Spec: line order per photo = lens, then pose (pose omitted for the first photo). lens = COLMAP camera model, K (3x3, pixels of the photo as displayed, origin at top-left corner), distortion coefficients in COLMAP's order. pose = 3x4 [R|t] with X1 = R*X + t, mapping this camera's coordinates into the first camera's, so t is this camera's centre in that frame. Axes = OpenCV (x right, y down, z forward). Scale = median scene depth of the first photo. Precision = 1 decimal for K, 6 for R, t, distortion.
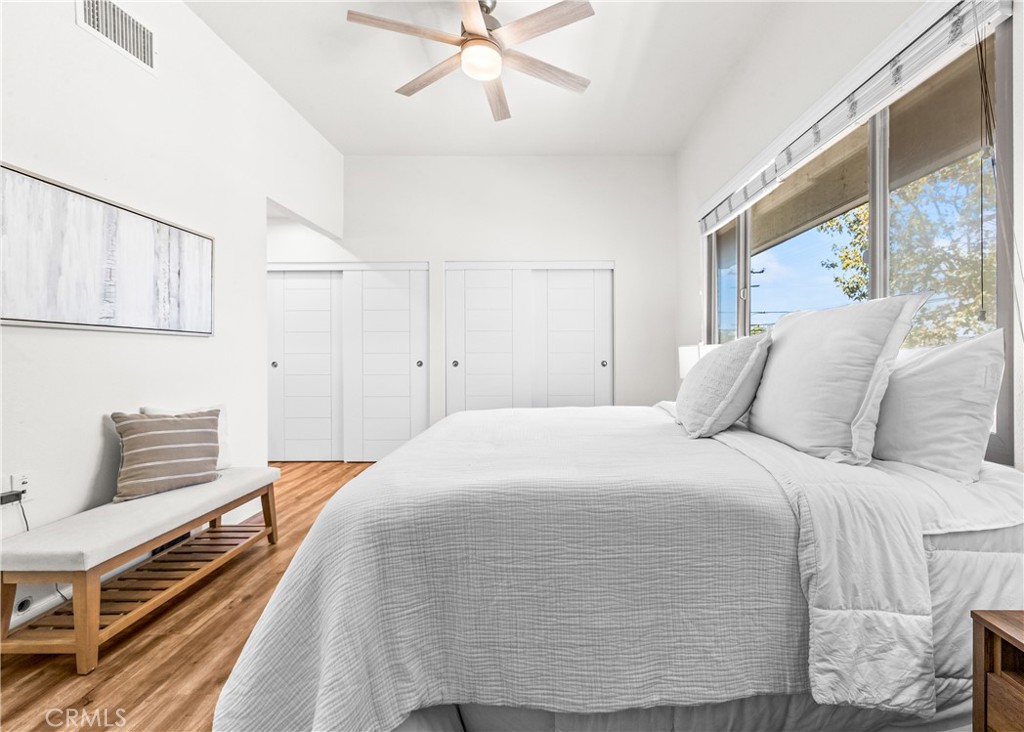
lens RADIAL K [[430.3, 0, 554.2], [0, 430.3, 354.4], [0, 0, 1]] dist [-0.000656, -0.000103]
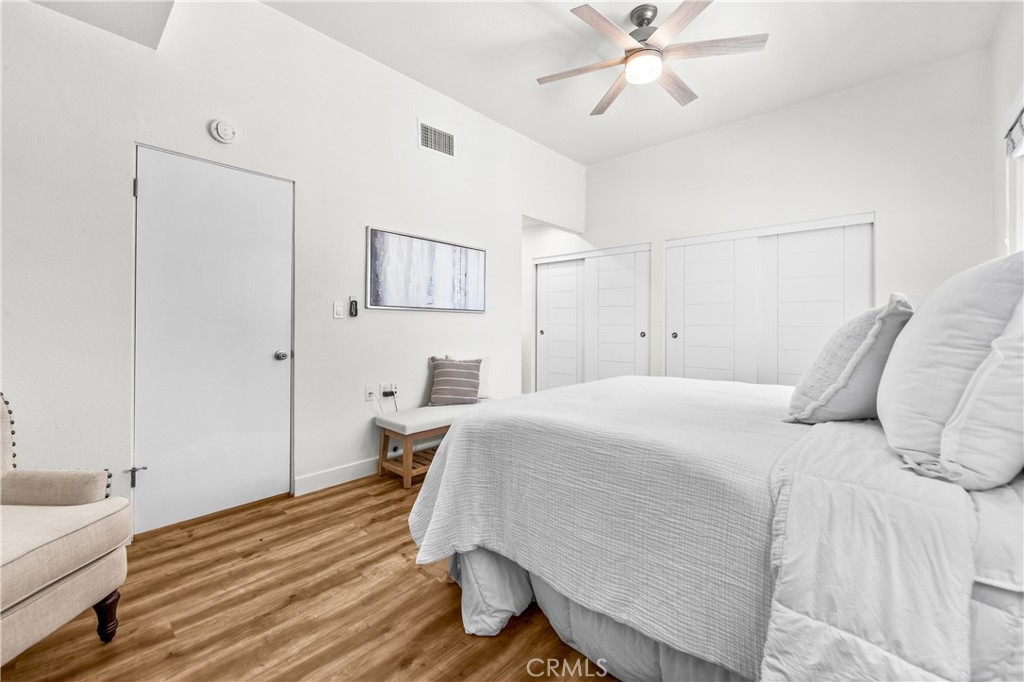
lens RADIAL K [[404.6, 0, 512.0], [0, 404.6, 324.8], [0, 0, 1]] dist [-0.000773, -0.000228]
pose [[0.736259, 0.009352, -0.676635, 0.449939], [-0.011072, 0.999937, 0.001772, -0.004371], [0.676609, 0.006187, 0.736316, -0.022808]]
